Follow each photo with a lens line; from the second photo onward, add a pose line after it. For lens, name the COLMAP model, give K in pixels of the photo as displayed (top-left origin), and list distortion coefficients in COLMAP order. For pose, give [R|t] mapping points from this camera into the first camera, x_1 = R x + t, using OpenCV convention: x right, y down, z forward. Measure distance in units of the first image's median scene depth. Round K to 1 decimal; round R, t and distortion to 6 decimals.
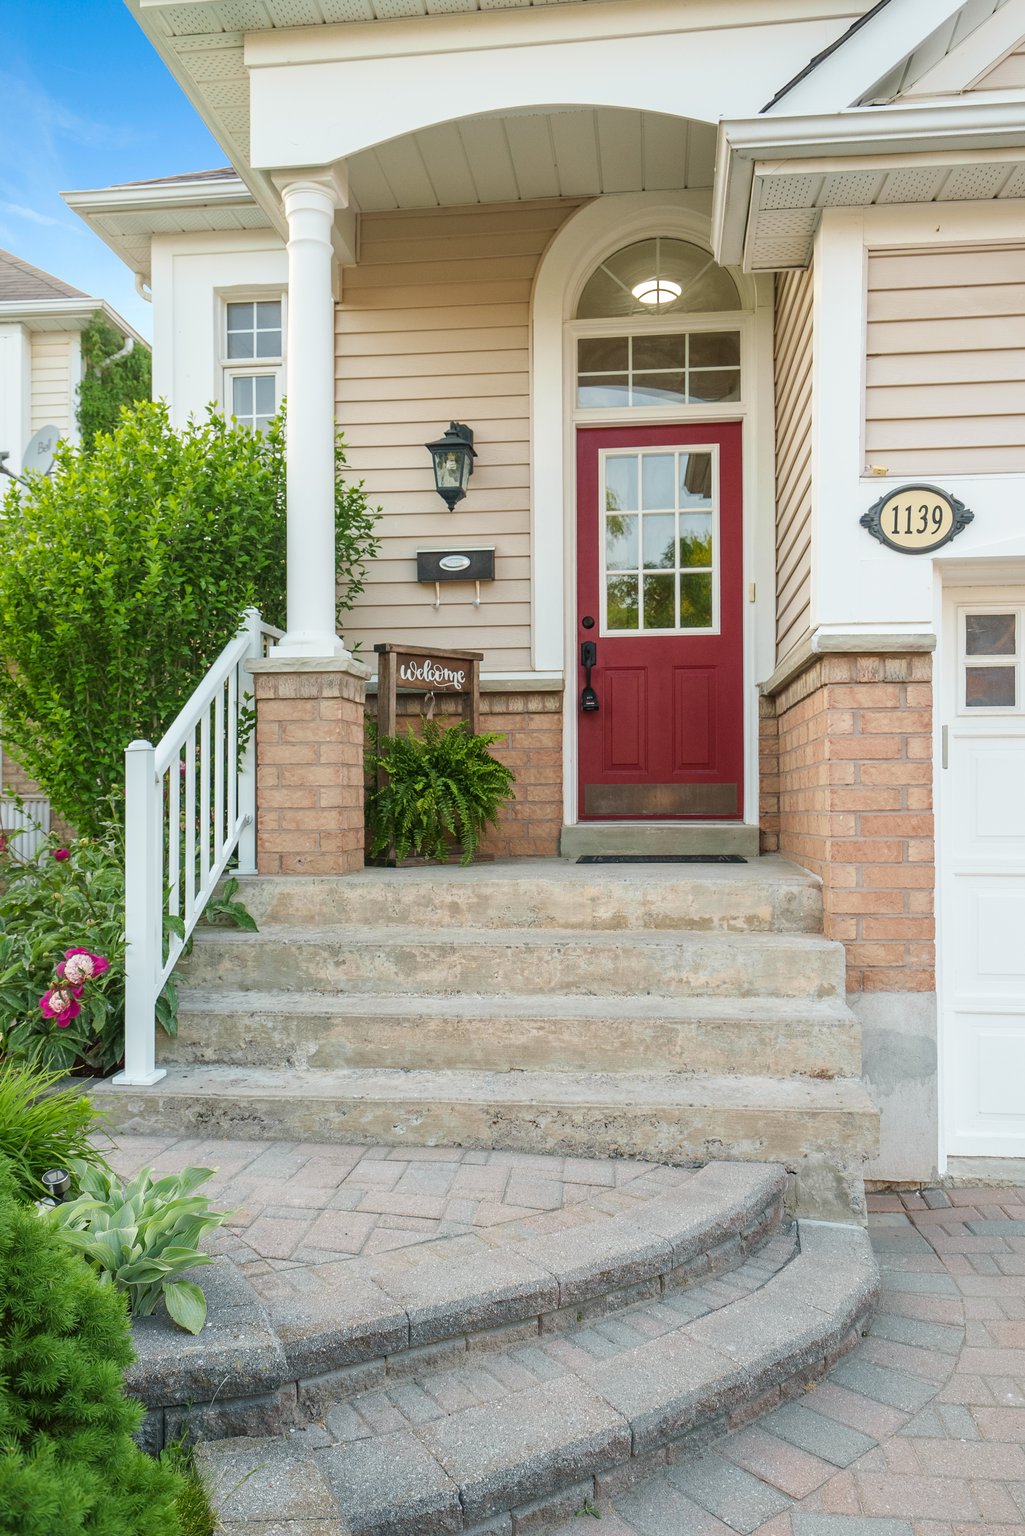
lens RADIAL K [[1251.3, 0, 512.5], [0, 1251.3, 768.0], [0, 0, 1]] dist [0.012261, 0.003088]
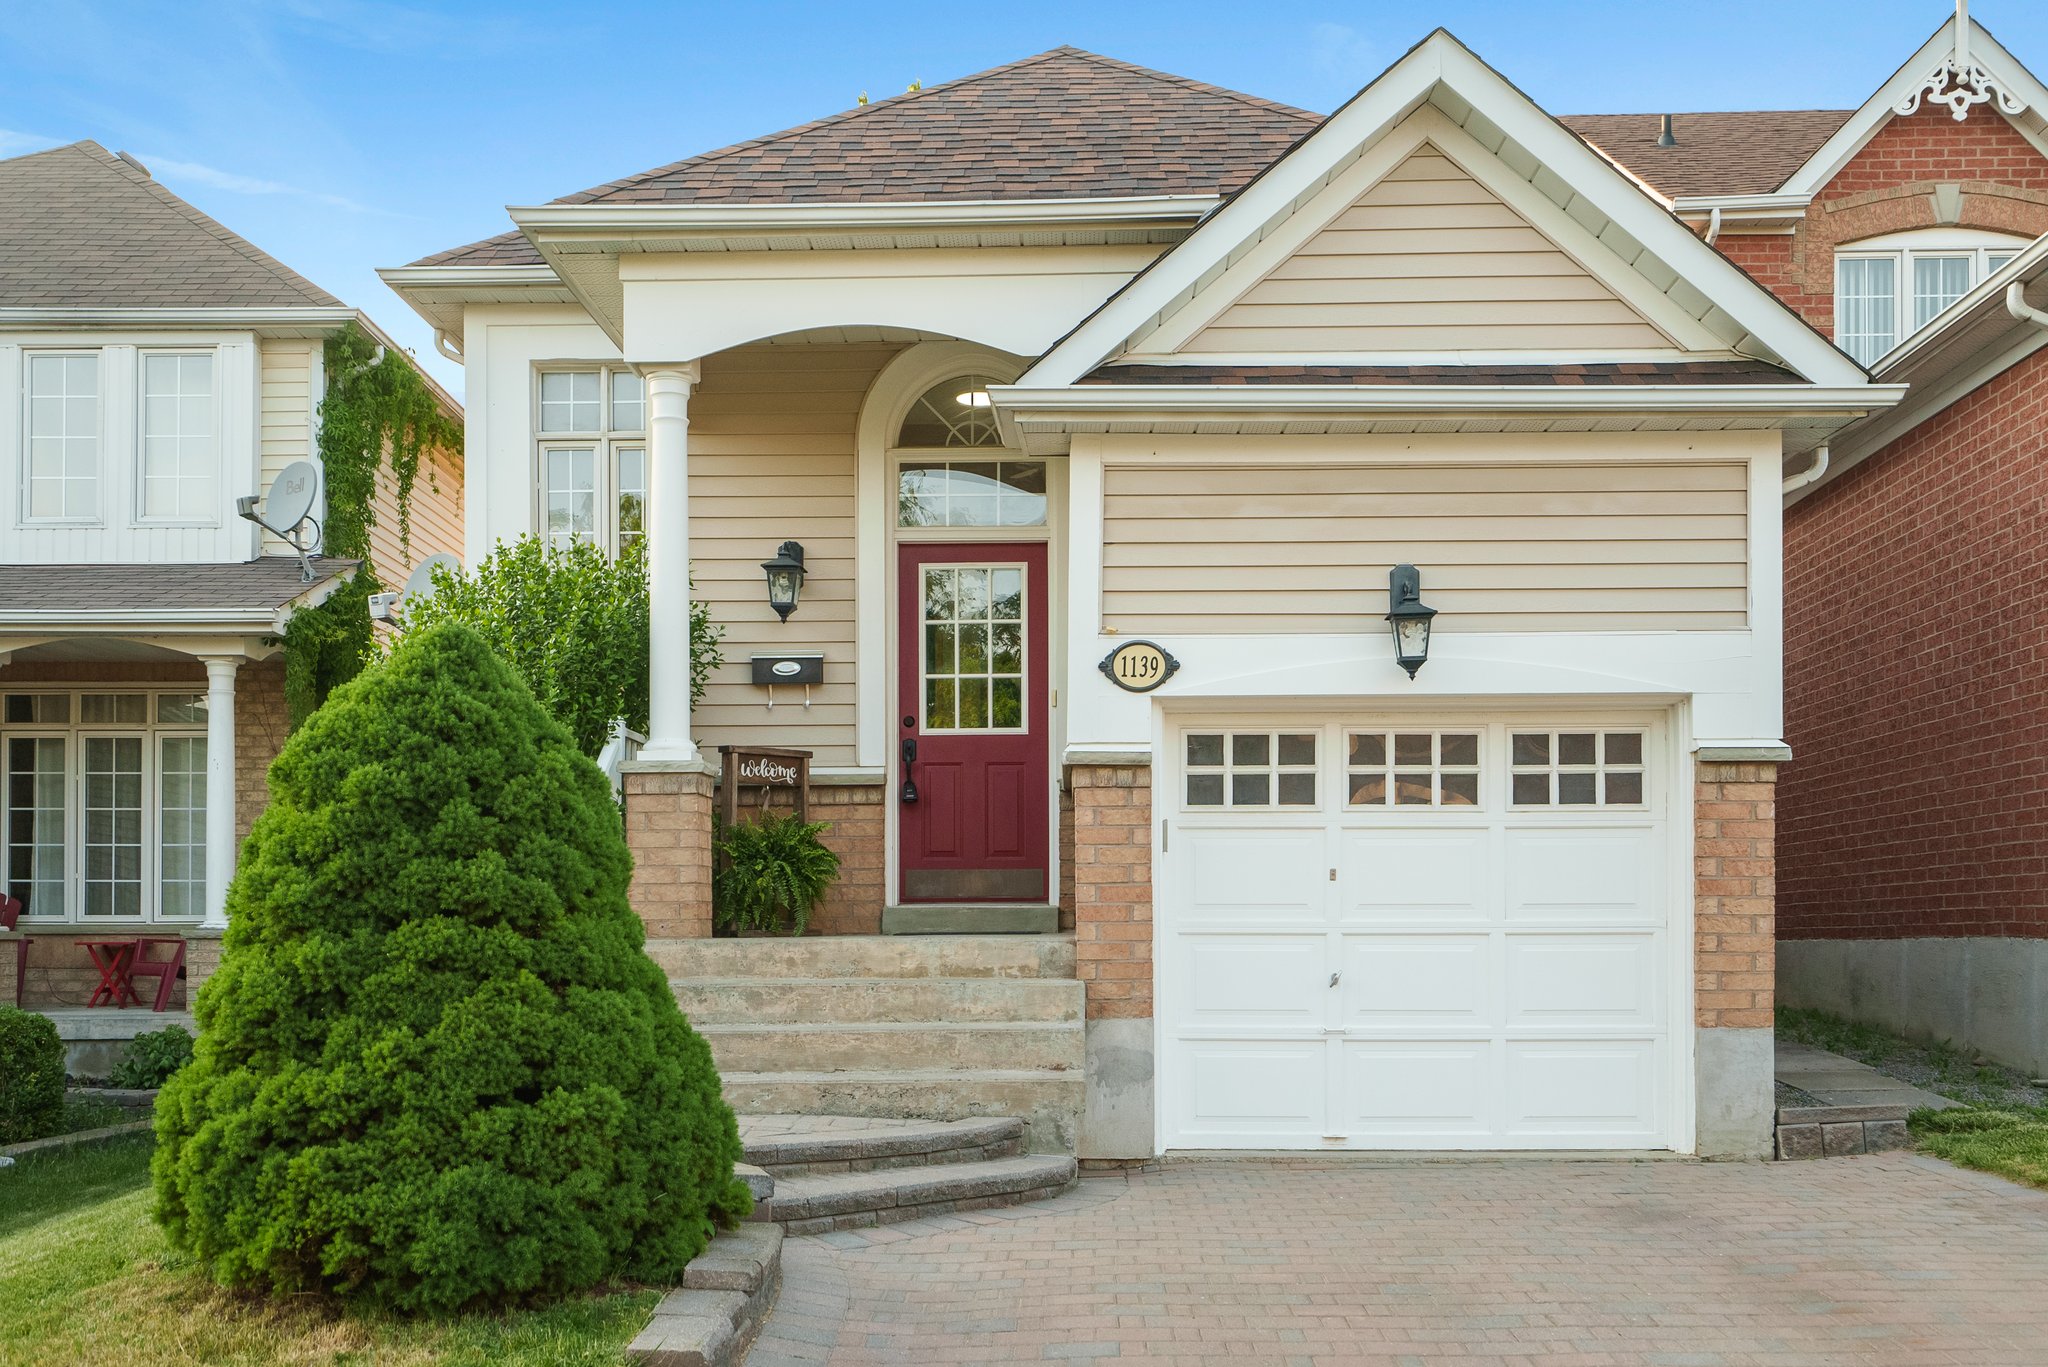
lens RADIAL K [[2095.0, 0, 1053.2], [0, 2095.0, 877.2], [0, 0, 1]] dist [0.048269, 0.004875]
pose [[0.995174, 0.002563, 0.098093, 0.008590], [-0.002574, 0.999997, -0.000011, 0.024912], [-0.098093, -0.000242, 0.995177, -1.079667]]
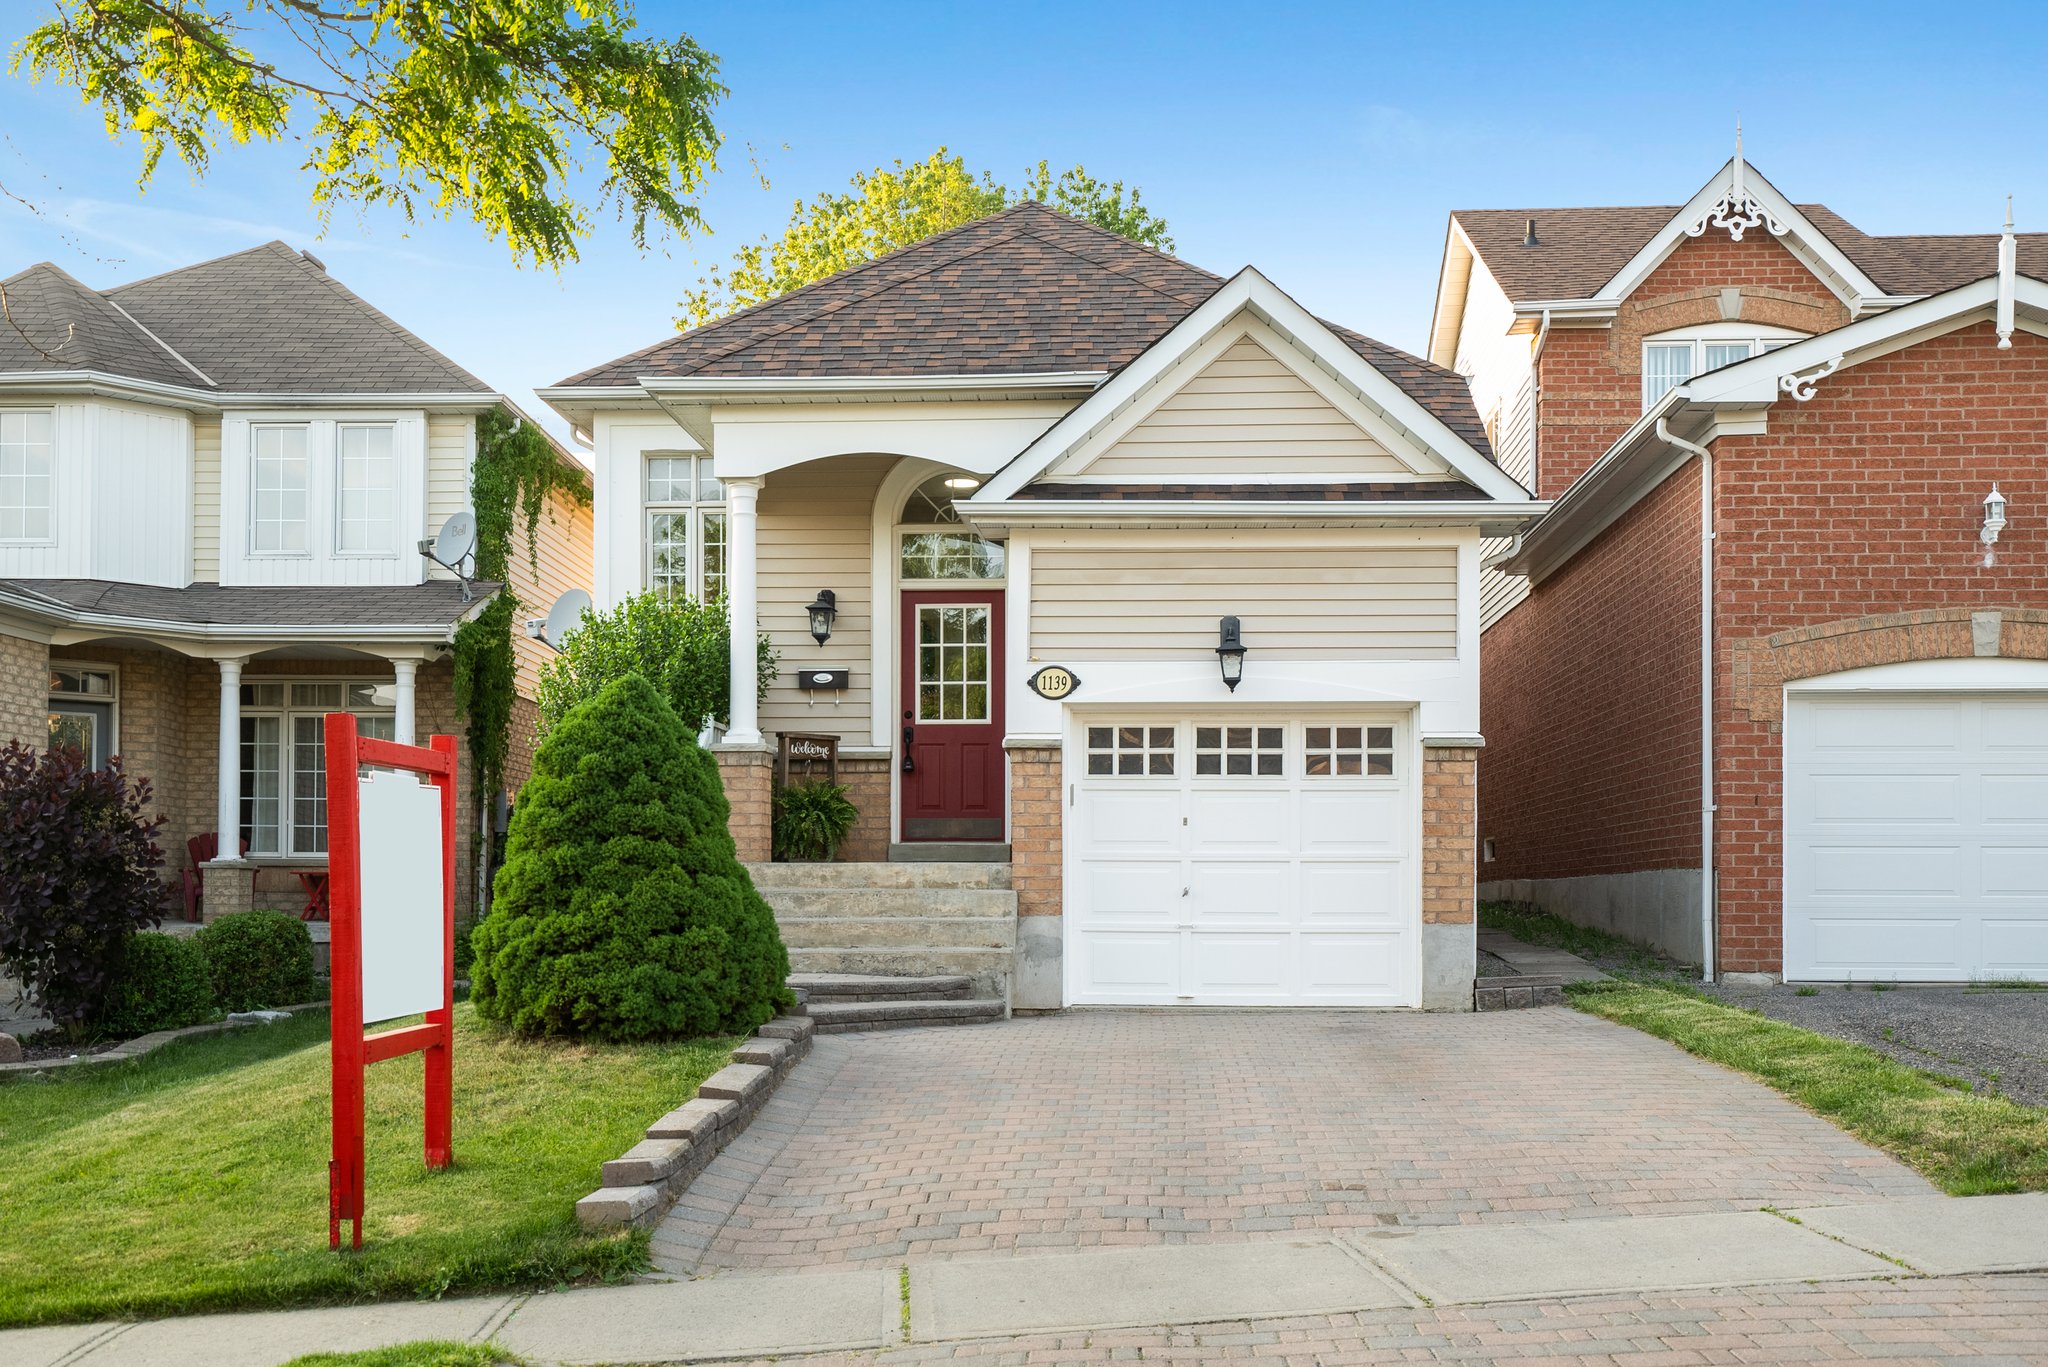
lens RADIAL K [[2046.3, 0, 1028.7], [0, 2046.3, 852.3], [0, 0, 1]] dist [0.112698, -0.003935]
pose [[0.997821, 0.007109, 0.065588, 0.056865], [-0.007604, 0.999945, 0.007286, 0.046456], [-0.065533, -0.007769, 0.997820, -2.026371]]
